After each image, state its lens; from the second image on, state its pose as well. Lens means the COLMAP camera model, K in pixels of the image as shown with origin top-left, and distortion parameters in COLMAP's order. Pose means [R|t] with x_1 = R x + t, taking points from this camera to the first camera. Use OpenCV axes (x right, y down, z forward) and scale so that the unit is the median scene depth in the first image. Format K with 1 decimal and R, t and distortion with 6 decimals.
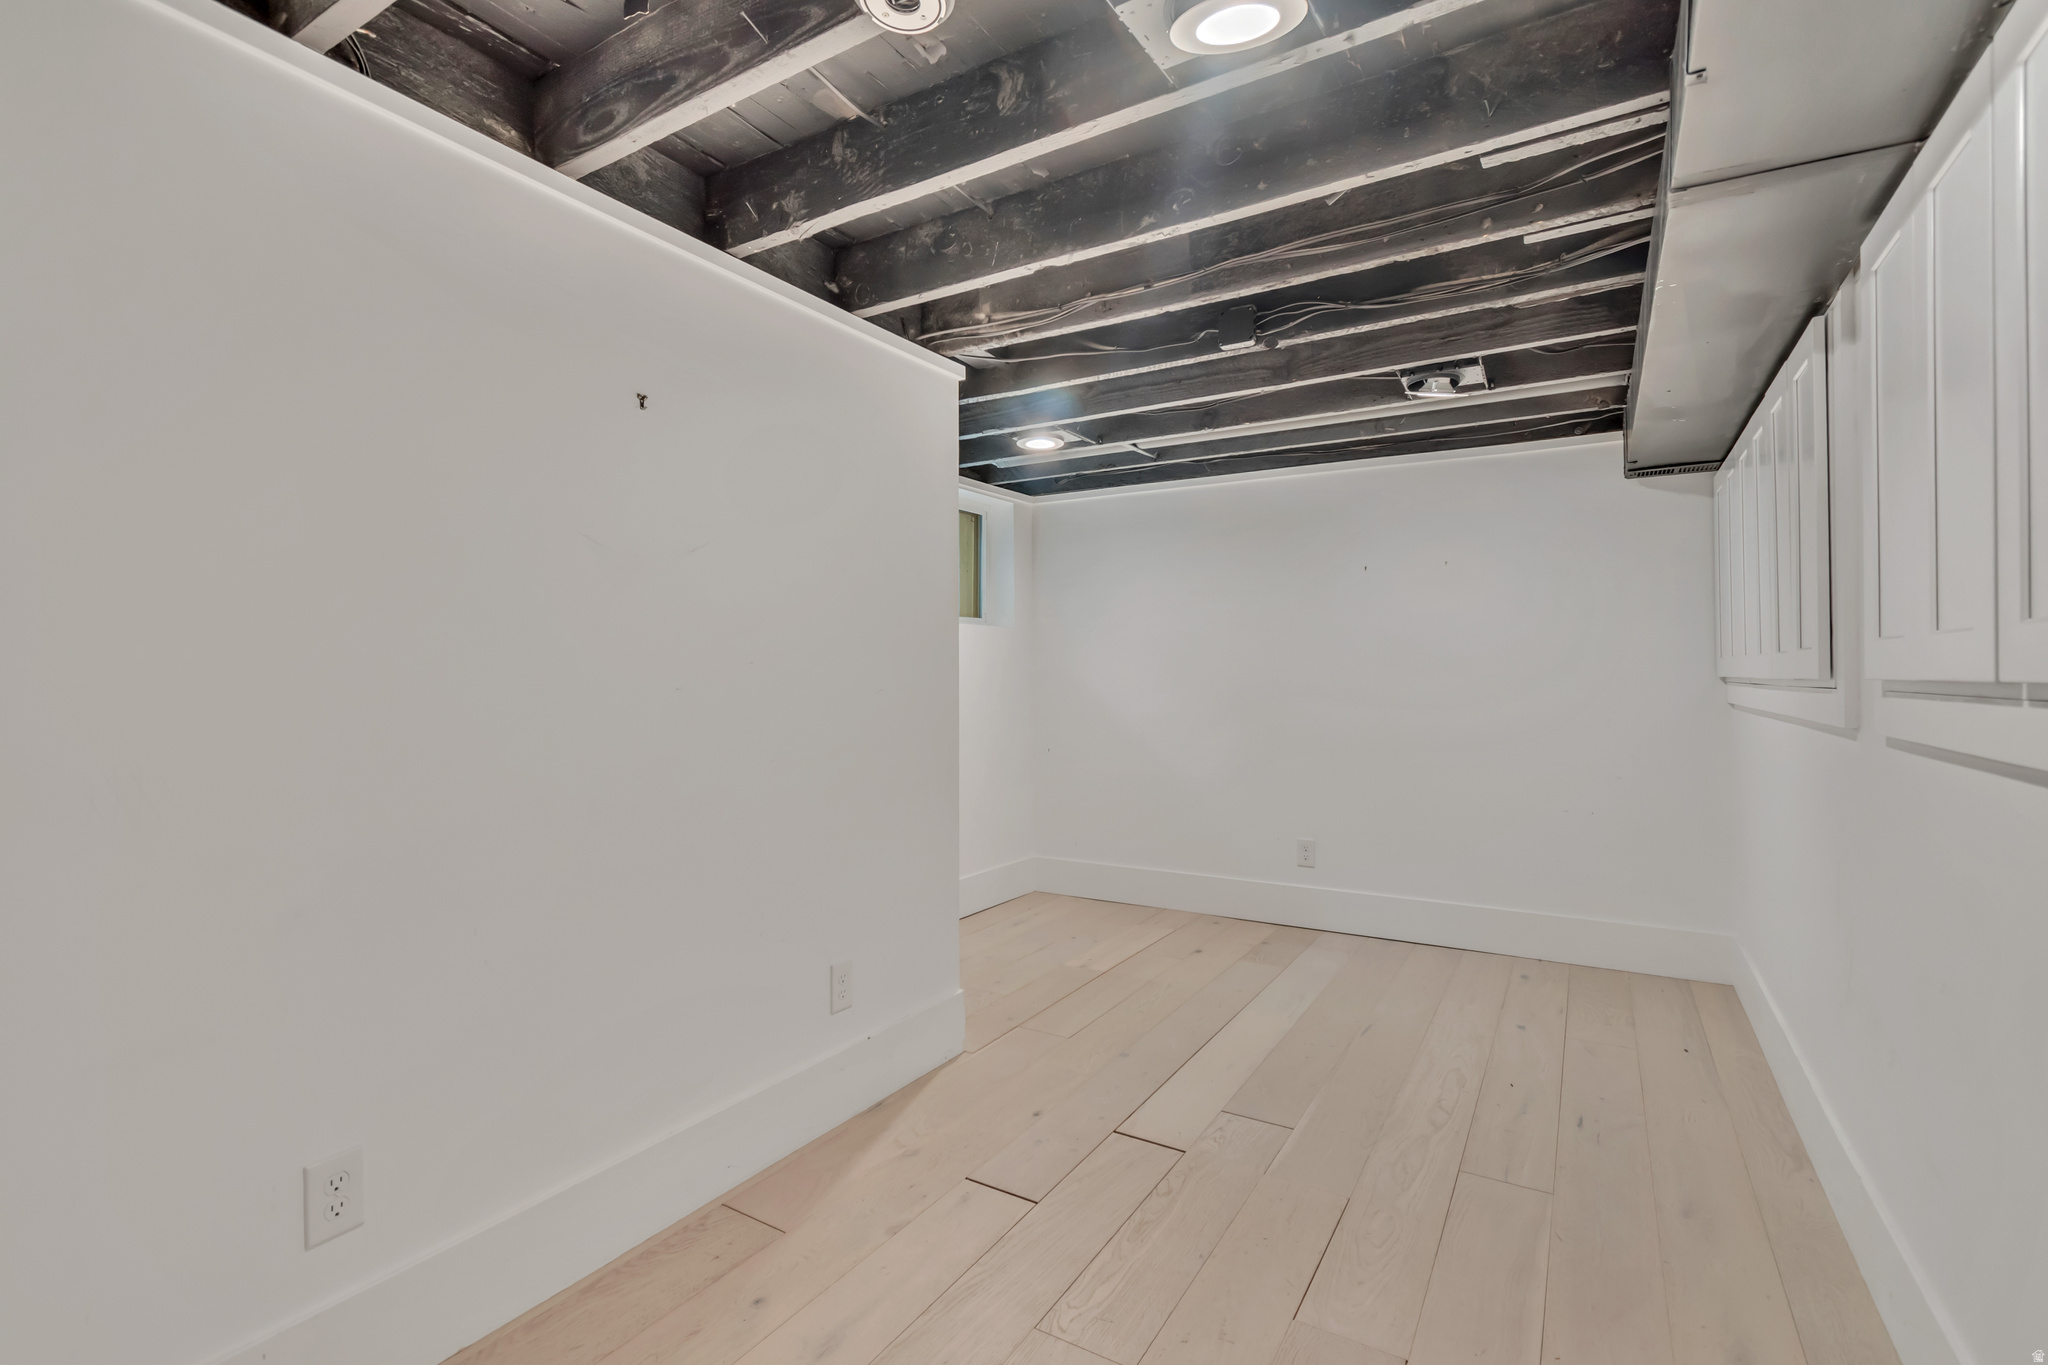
lens RADIAL K [[915.3, 0, 1026.7], [0, 915.3, 684.4], [0, 0, 1]] dist [-0.001560, -0.000156]
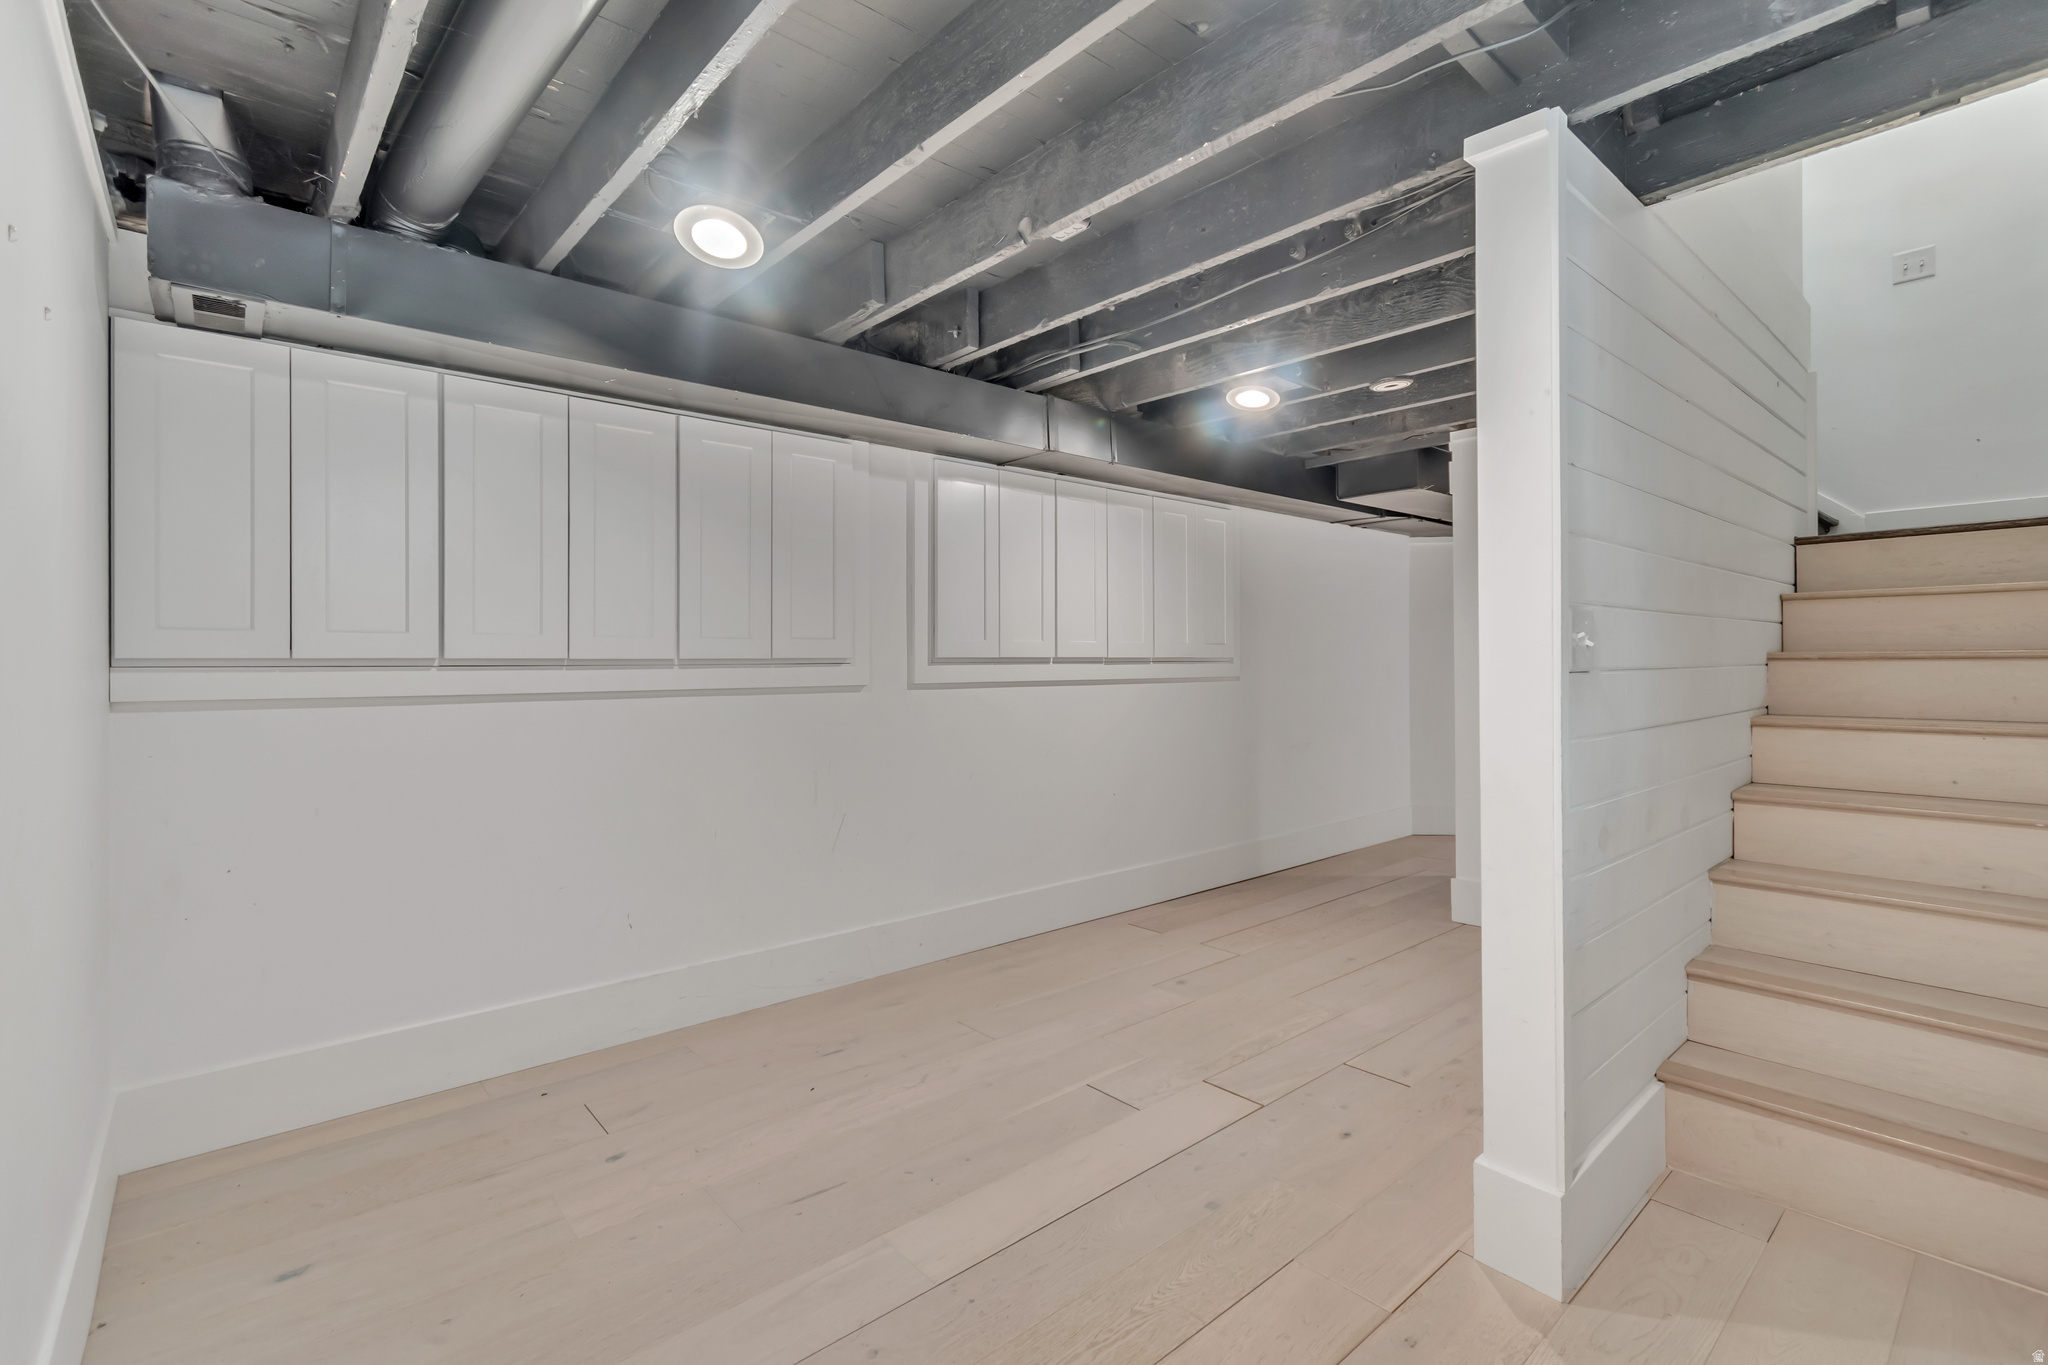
lens RADIAL K [[915.3, 0, 1026.7], [0, 915.3, 684.4], [0, 0, 1]] dist [-0.001560, -0.000156]
pose [[-0.952857, -0.011855, 0.303190, 0.050149], [0.001456, 0.999046, 0.043638, -0.015899], [-0.303418, 0.042022, -0.951931, 2.252905]]
